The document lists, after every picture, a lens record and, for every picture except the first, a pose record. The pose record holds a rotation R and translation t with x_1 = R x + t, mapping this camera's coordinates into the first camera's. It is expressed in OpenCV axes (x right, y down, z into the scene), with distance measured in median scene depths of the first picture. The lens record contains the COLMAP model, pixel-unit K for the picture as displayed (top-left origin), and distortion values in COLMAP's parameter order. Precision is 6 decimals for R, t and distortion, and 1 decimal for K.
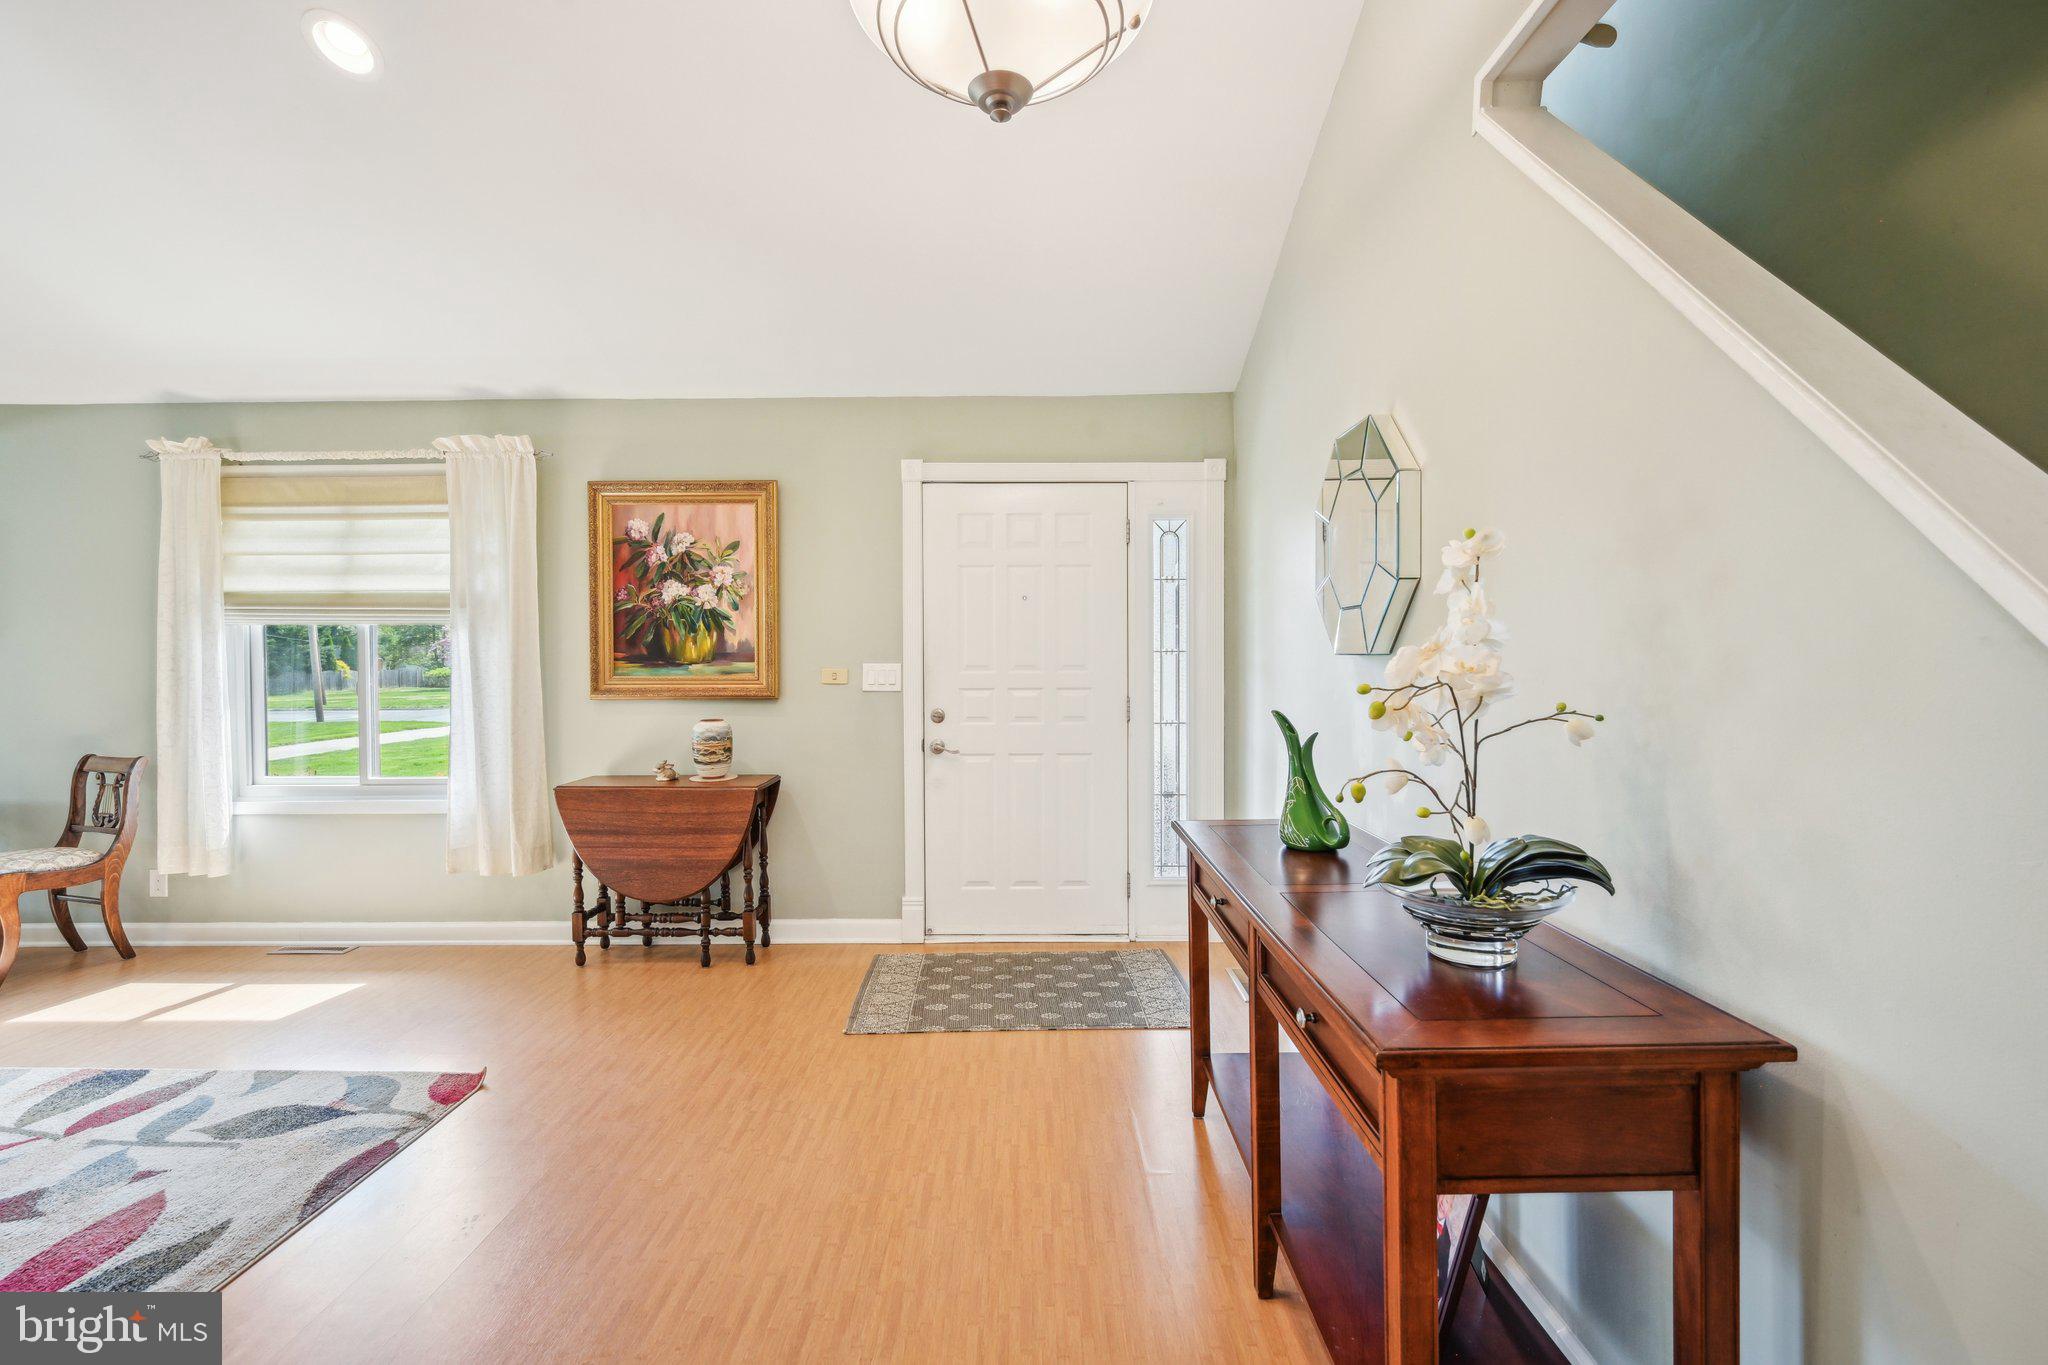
lens RADIAL K [[894.4, 0, 1020.4], [0, 894.4, 679.5], [0, 0, 1]] dist [0.001985, -0.000317]
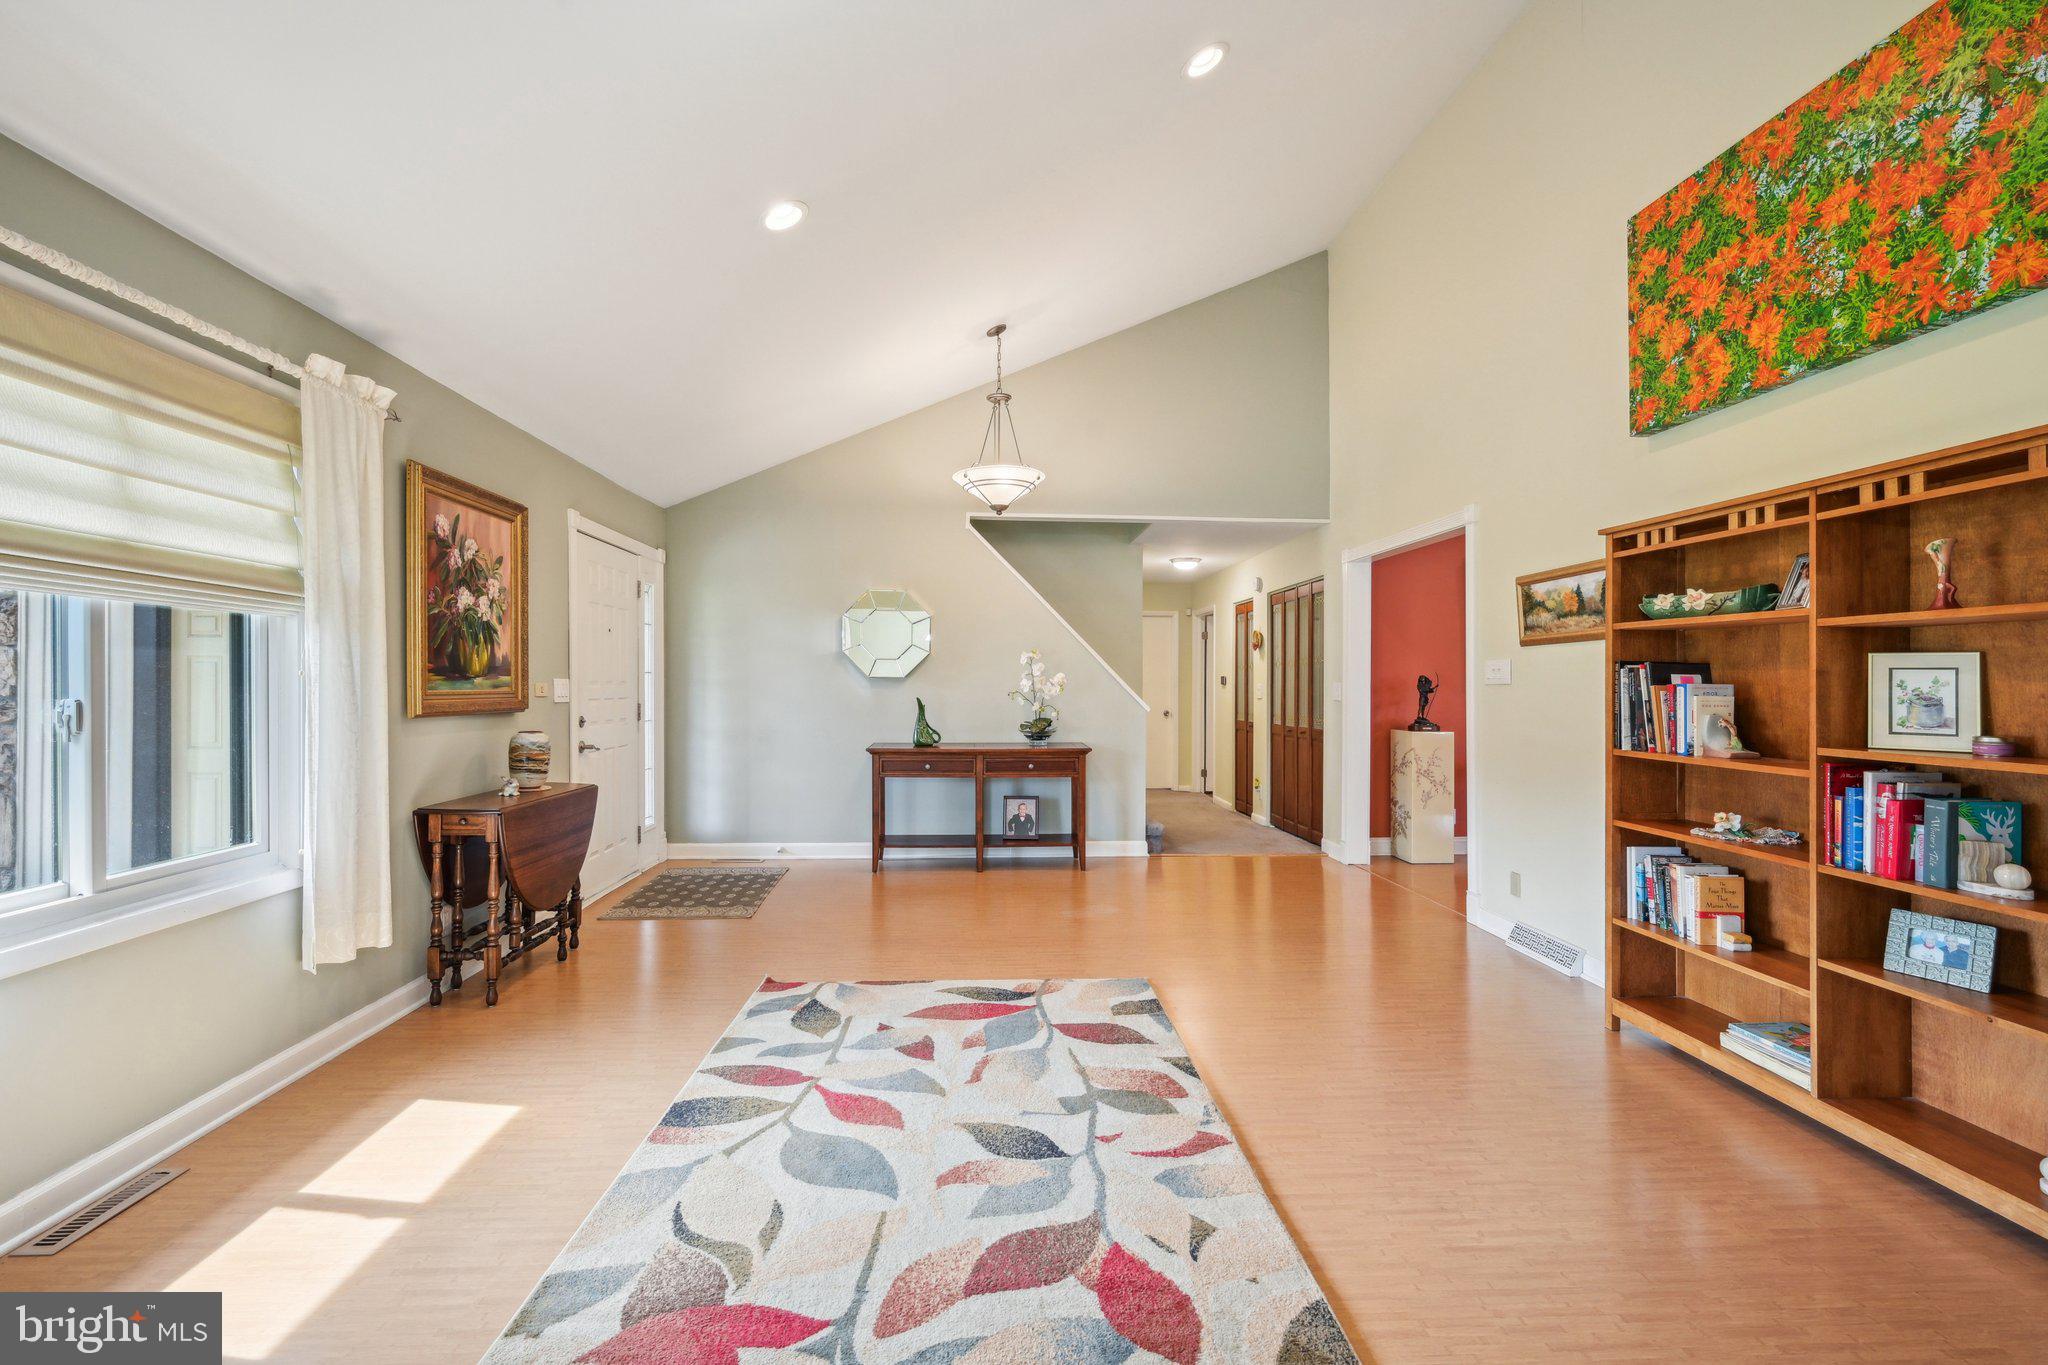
lens RADIAL K [[894.4, 0, 1007.7], [0, 894.4, 682.0], [0, 0, 1]] dist [0.001985, -0.000317]
pose [[-0.056133, 0.007223, 0.998397, -1.357195], [0.026696, 0.999627, -0.005731, 0.008606], [-0.998066, 0.026332, -0.056305, 0.487397]]
